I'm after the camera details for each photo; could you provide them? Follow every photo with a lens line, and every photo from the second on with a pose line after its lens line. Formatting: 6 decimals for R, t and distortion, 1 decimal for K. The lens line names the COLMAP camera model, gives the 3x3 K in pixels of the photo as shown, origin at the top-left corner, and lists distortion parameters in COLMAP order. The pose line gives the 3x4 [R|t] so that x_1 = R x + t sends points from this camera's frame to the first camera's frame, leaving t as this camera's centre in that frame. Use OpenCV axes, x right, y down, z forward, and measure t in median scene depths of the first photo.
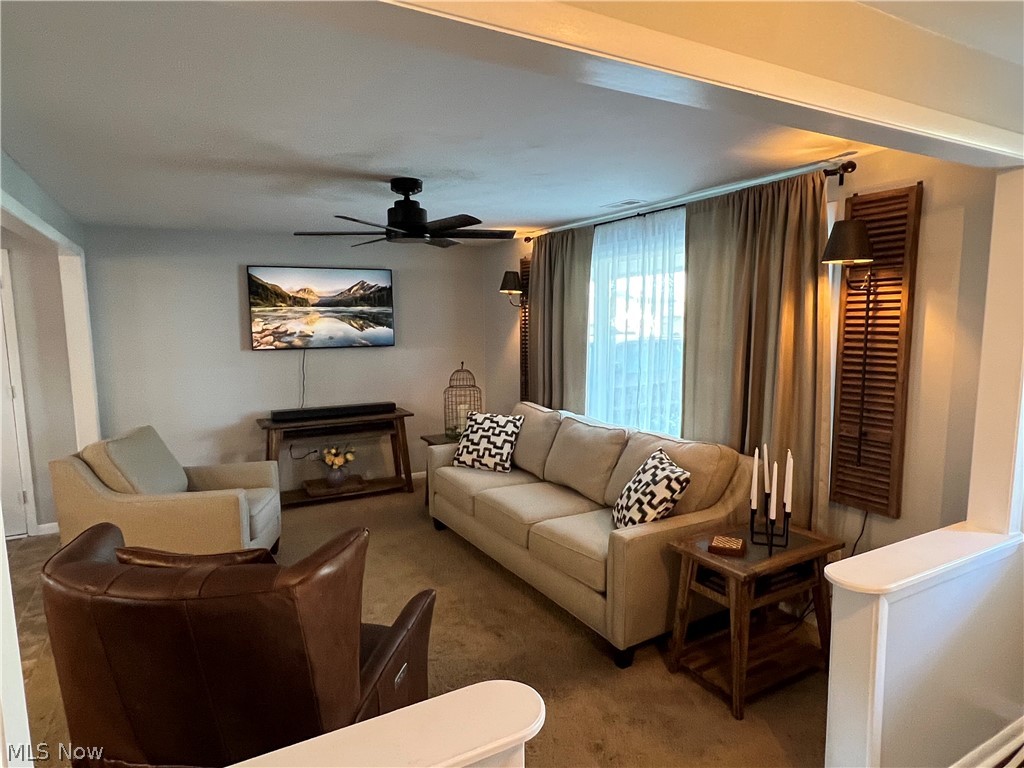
lens RADIAL K [[595.3, 0, 511.3], [0, 595.3, 388.7], [0, 0, 1]] dist [-0.001594, -0.002325]
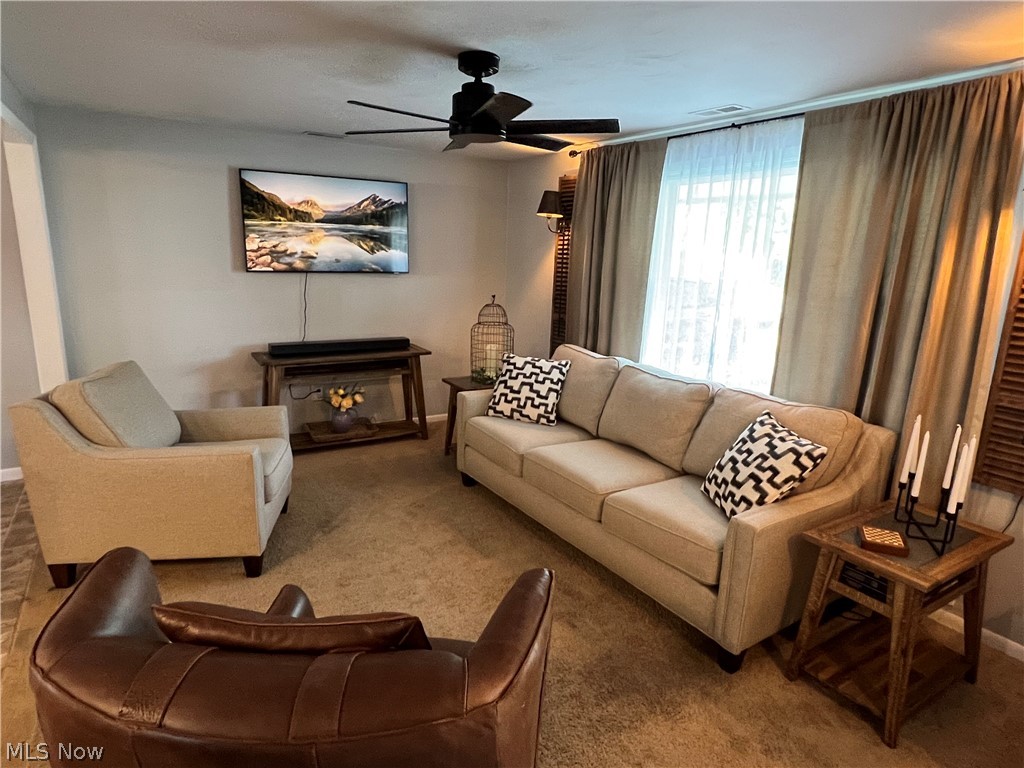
lens RADIAL K [[595.3, 0, 509.6], [0, 595.3, 384.9], [0, 0, 1]] dist [-0.001594, -0.002325]
pose [[0.998064, 0.031074, 0.053881, -0.135087], [-0.036745, 0.993506, 0.107686, -0.012122], [-0.050184, -0.109457, 0.992724, 0.160578]]
